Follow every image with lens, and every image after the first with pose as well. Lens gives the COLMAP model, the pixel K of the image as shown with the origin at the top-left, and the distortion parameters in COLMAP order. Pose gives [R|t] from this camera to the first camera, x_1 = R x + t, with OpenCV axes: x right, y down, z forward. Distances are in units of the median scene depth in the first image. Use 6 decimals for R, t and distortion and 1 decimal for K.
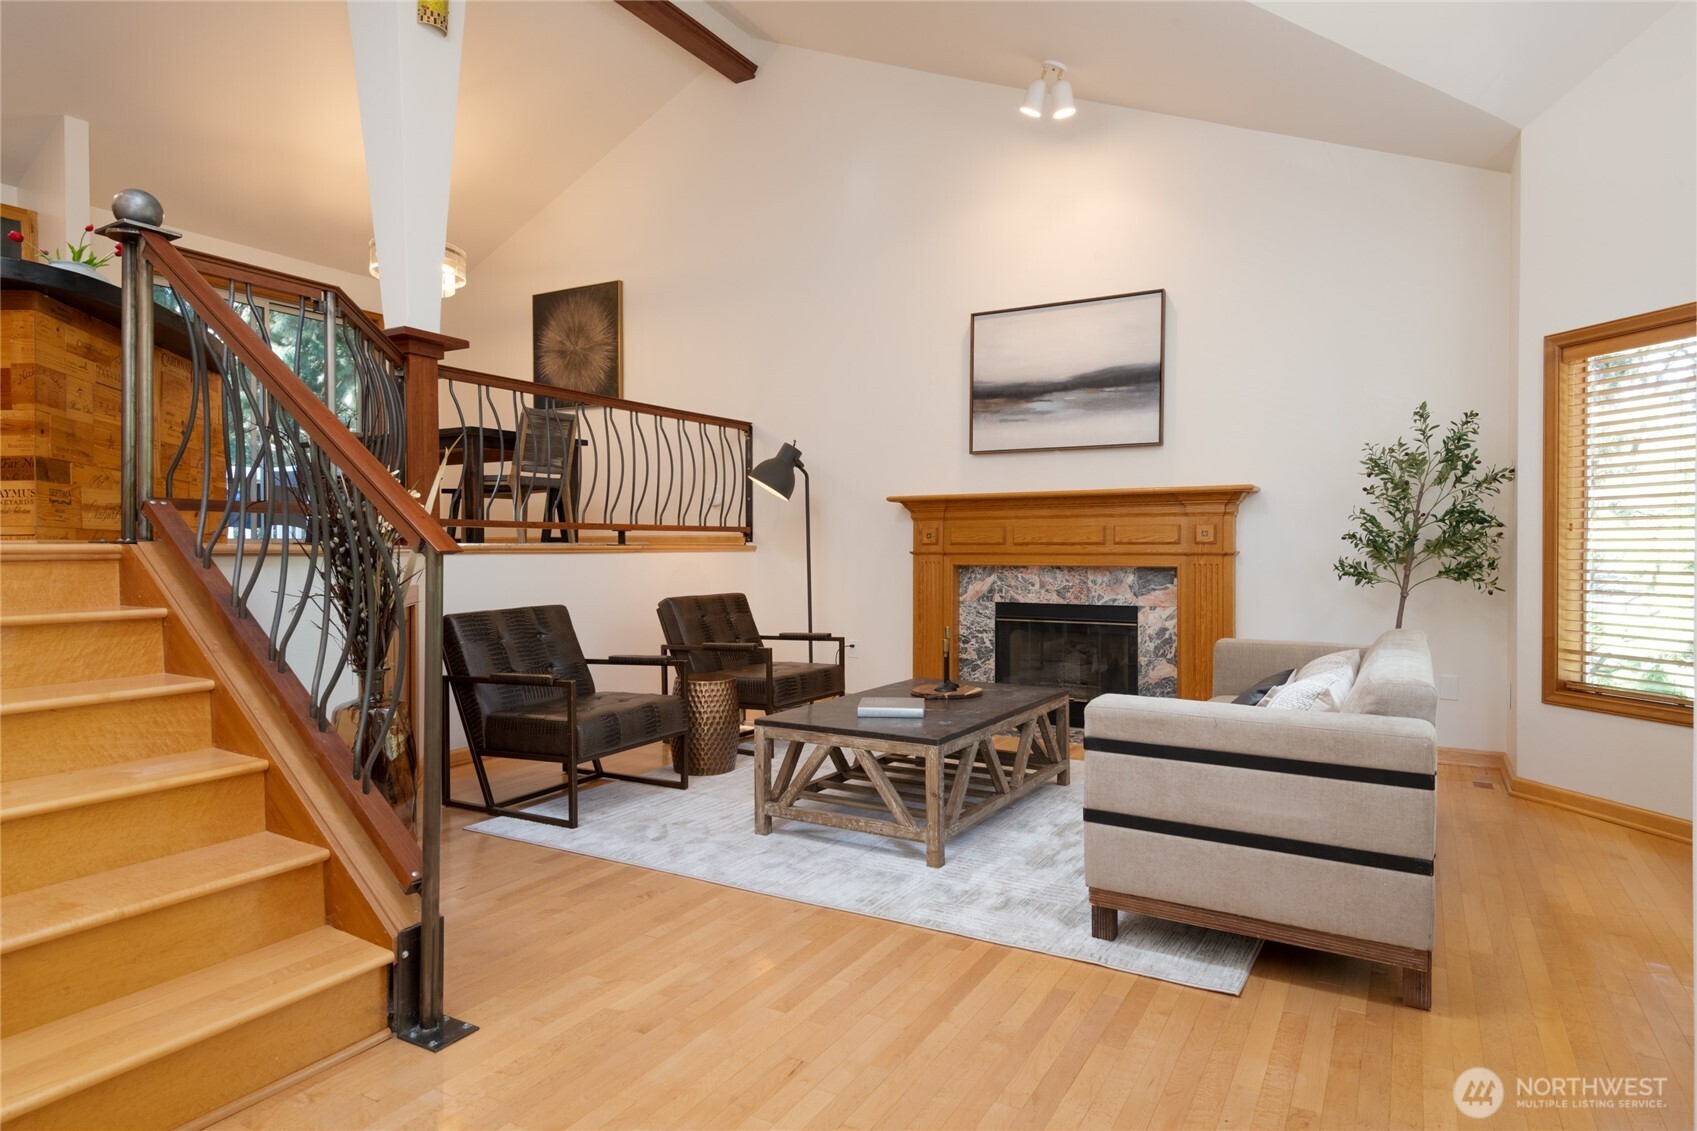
lens RADIAL K [[975.3, 0, 848.5], [0, 975.3, 565.5], [0, 0, 1]] dist [0.048842, -0.000001]
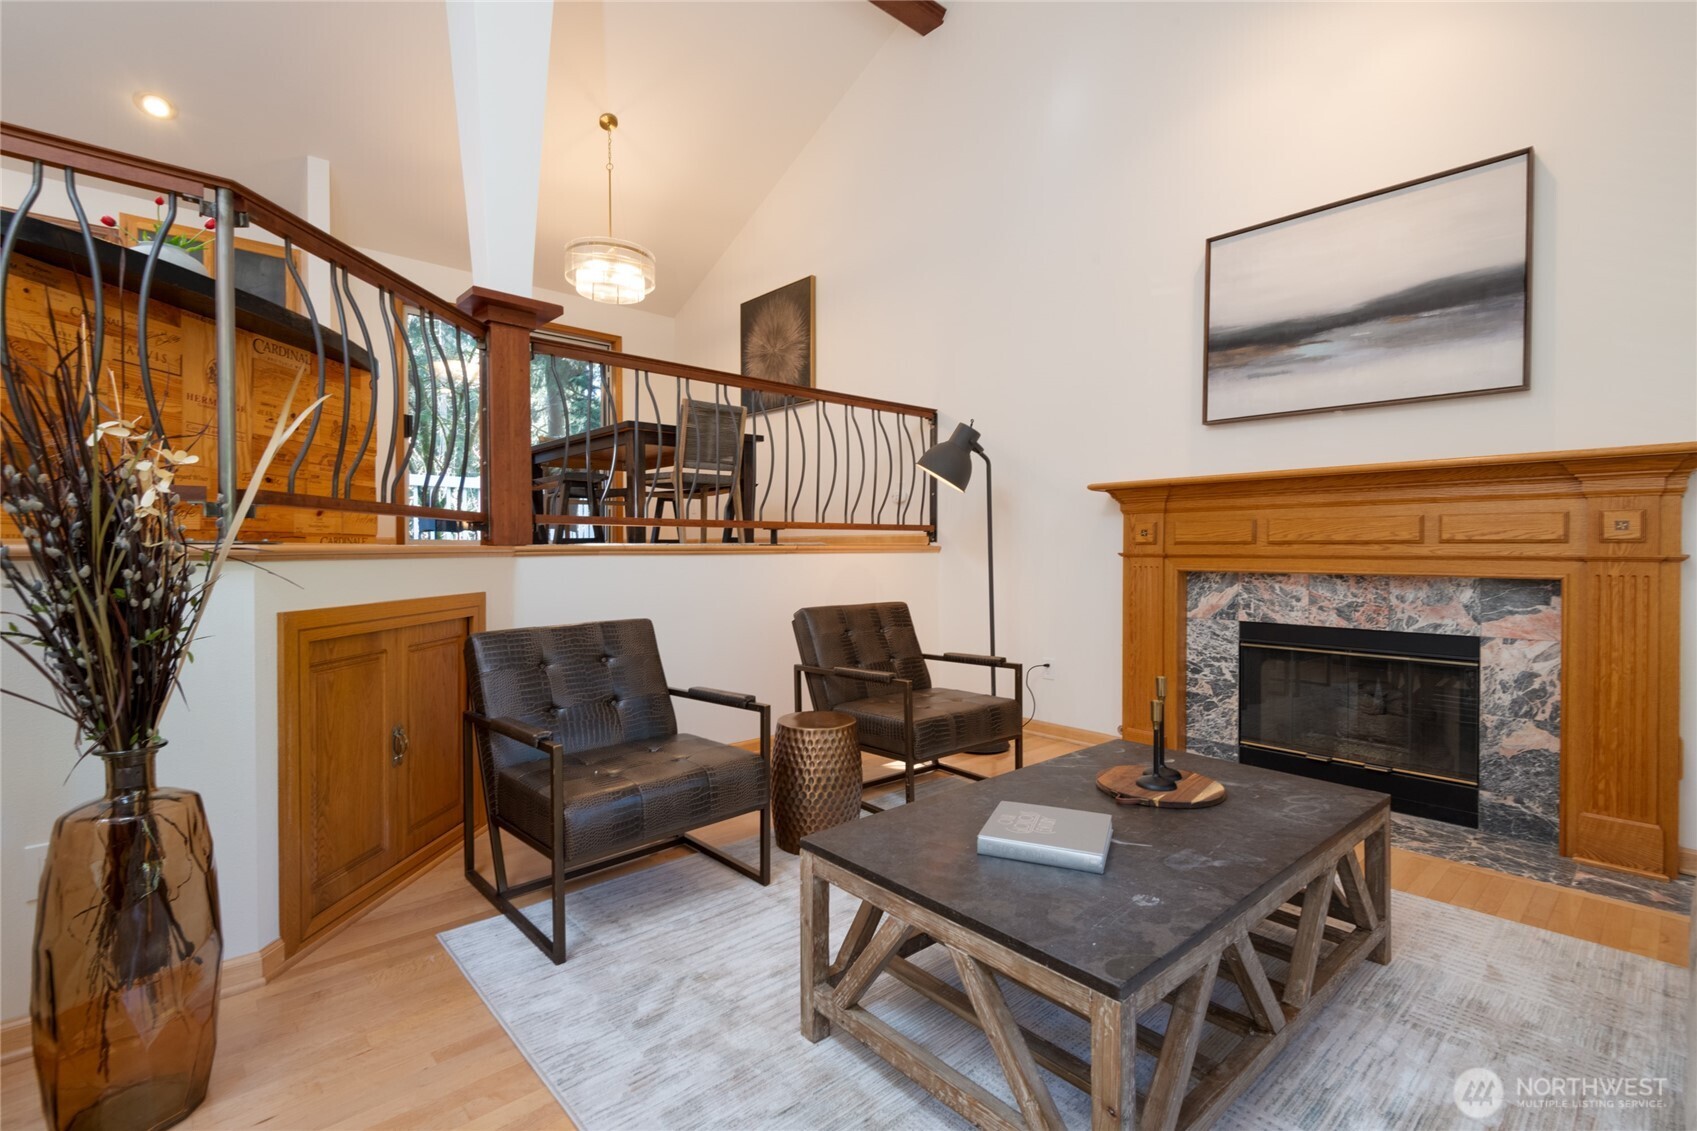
lens RADIAL K [[763.0, 0, 852.6], [0, 763.0, 559.0], [0, 0, 1]] dist [0.032517, -0.020176]
pose [[0.953912, 0.004736, -0.300049, 0.046055], [-0.006053, 0.999976, -0.003458, -0.006472], [0.300025, 0.005114, 0.953918, 0.364106]]
